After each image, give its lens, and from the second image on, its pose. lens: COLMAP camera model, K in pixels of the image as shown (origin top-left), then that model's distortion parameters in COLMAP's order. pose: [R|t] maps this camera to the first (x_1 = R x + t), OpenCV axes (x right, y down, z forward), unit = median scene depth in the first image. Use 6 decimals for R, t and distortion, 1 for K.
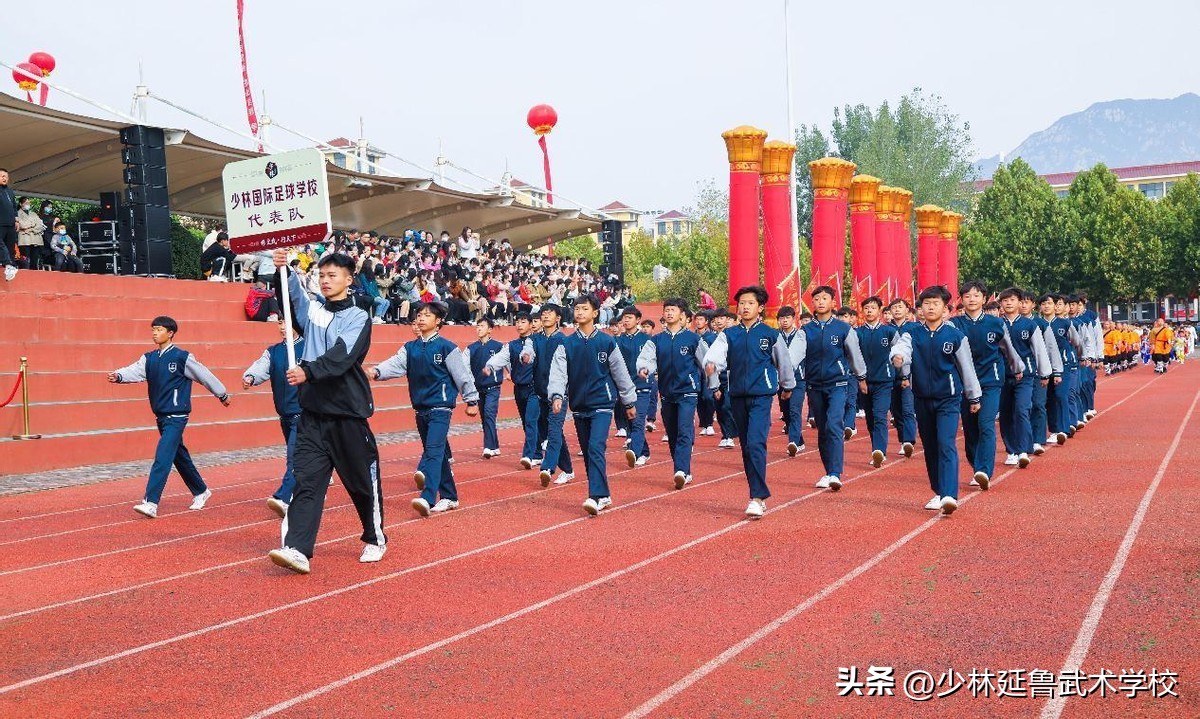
lens RADIAL K [[1618.6, 0, 600.3], [0, 1618.6, 377.0], [0, 0, 1]] dist [0.279979, -0.039113]
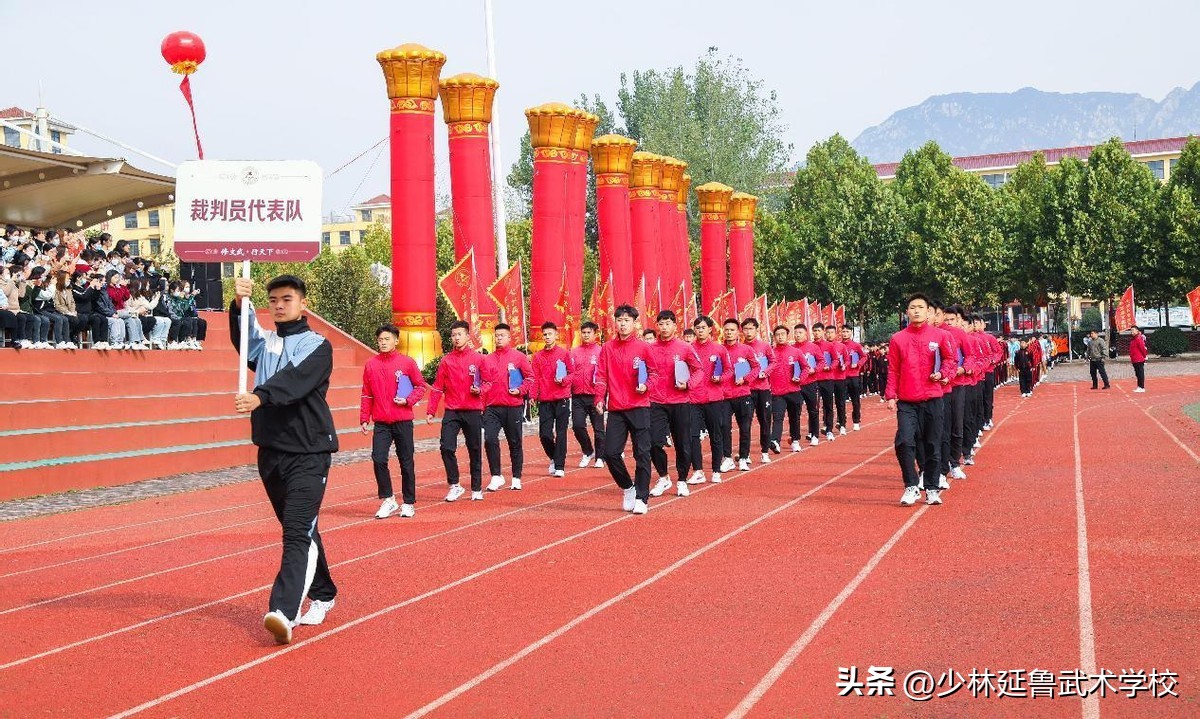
lens RADIAL K [[1618.6, 0, 600.3], [0, 1618.6, 377.0], [0, 0, 1]] dist [0.279979, -0.039113]
pose [[0.996461, -0.010113, 0.083452, 0.073754], [0.010885, 0.999902, -0.008806, -0.007447], [-0.083354, 0.009683, 0.996473, 0.221386]]
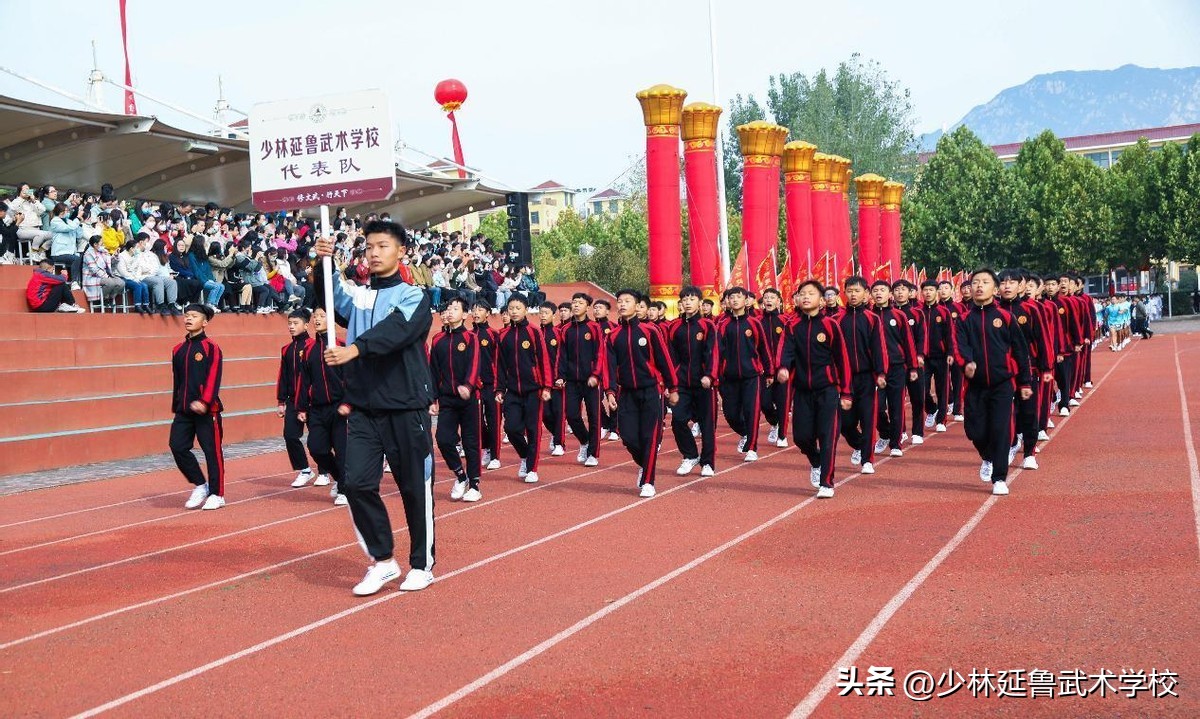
lens RADIAL K [[1575.4, 0, 585.4], [0, 1575.4, 387.8], [0, 0, 1]] dist [0.227306, 0.059087]
pose [[0.999692, -0.018238, 0.016806, 0.018952], [0.017925, 0.999667, 0.018581, -0.002822], [-0.017140, -0.018274, 0.999686, 0.083303]]
